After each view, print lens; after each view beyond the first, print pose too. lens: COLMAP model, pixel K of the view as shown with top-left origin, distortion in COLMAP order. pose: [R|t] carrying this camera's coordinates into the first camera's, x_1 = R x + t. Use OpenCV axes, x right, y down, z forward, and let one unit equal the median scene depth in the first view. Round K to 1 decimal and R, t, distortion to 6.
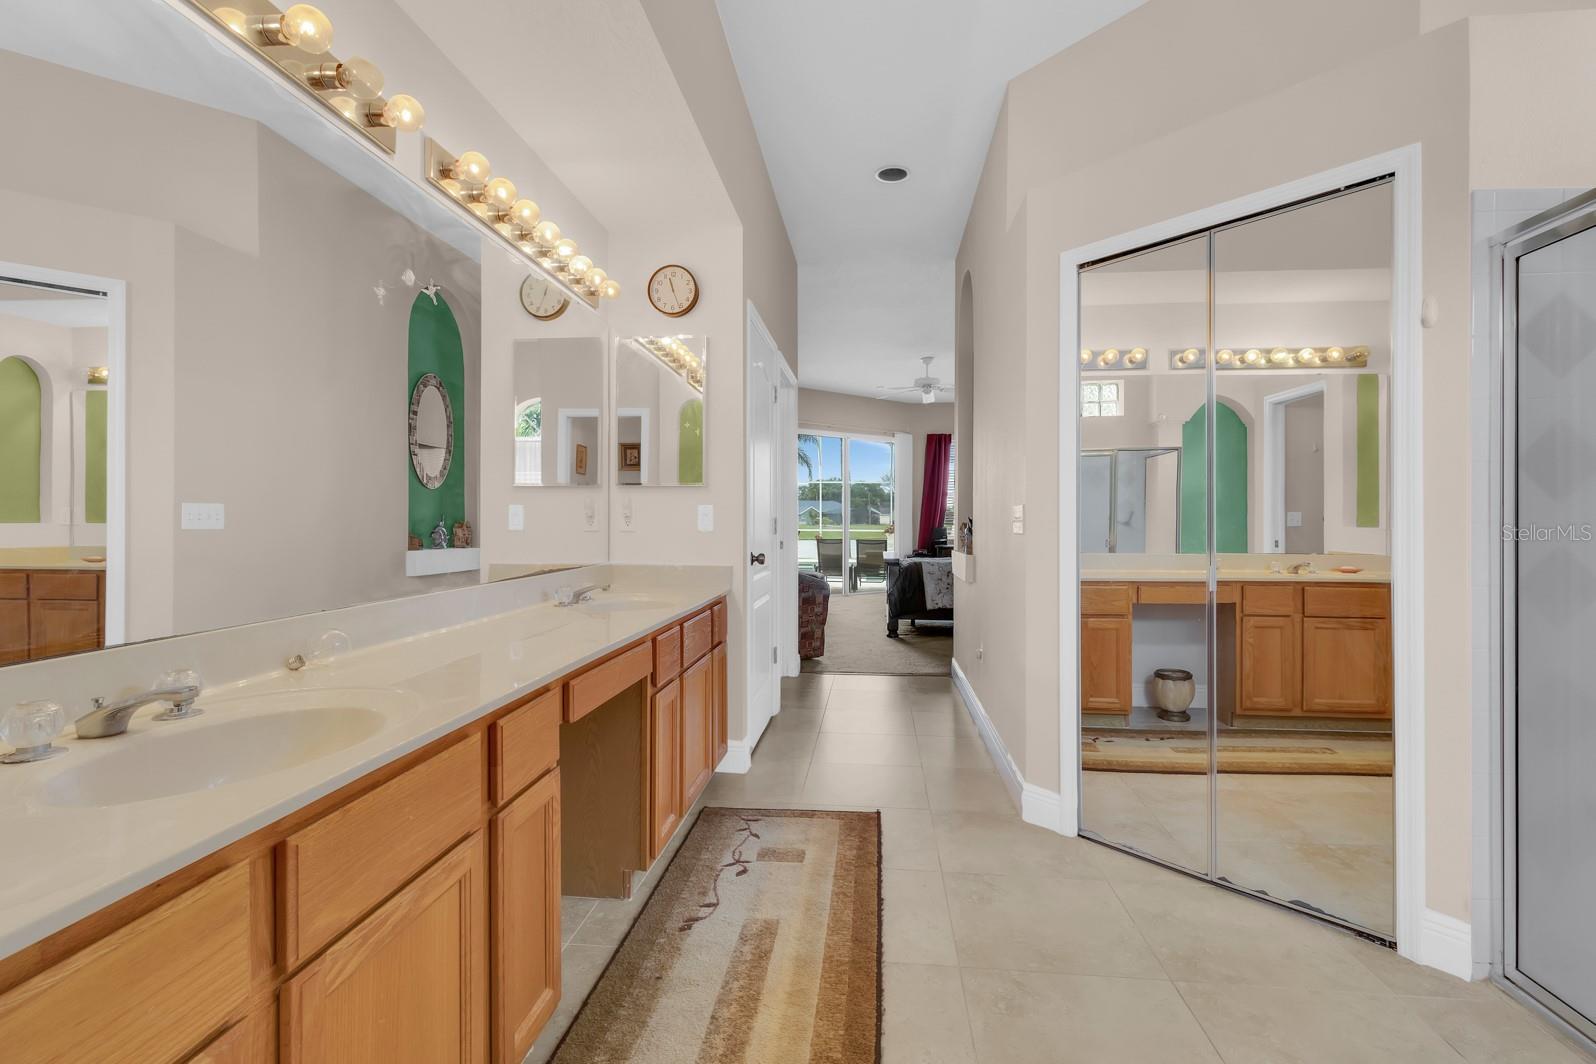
lens RADIAL K [[759.9, 0, 800.3], [0, 759.9, 526.9], [0, 0, 1]] dist [0.004191, 0.002301]
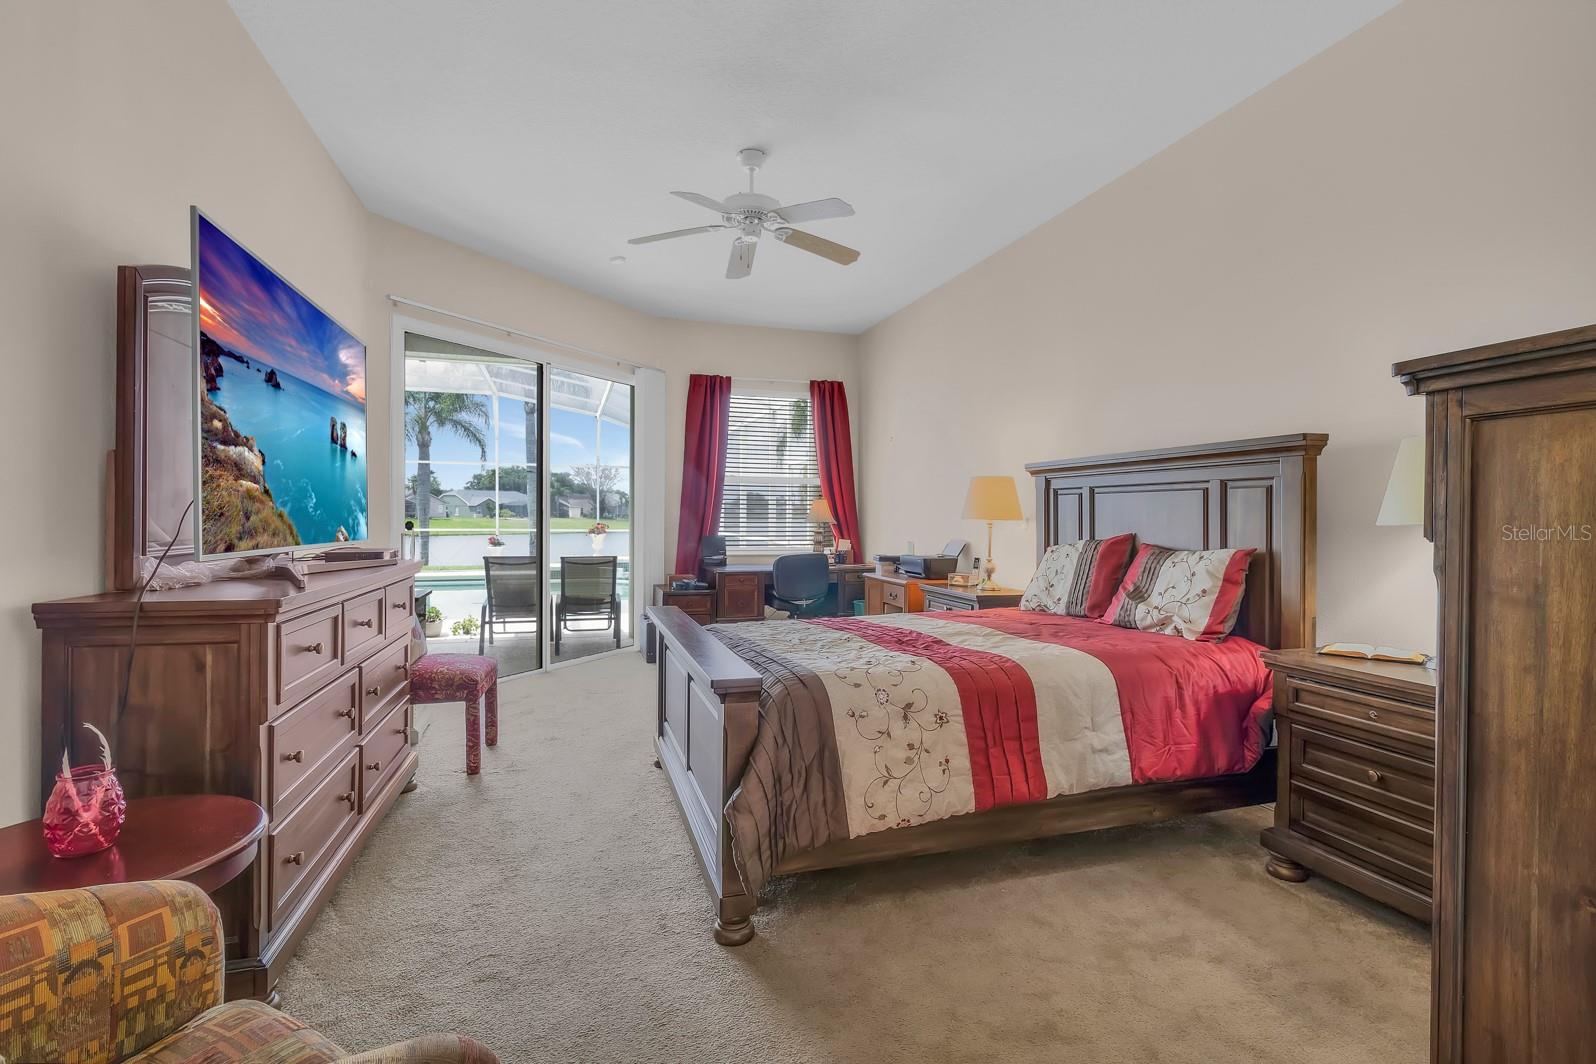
lens RADIAL K [[759.9, 0, 792.6], [0, 759.9, 522.4], [0, 0, 1]] dist [0.004191, 0.002301]
pose [[0.922564, 0.000291, 0.385843, 0.039205], [-0.002055, 0.999989, 0.004159, -0.031486], [-0.385838, -0.004630, 0.922555, 1.113579]]
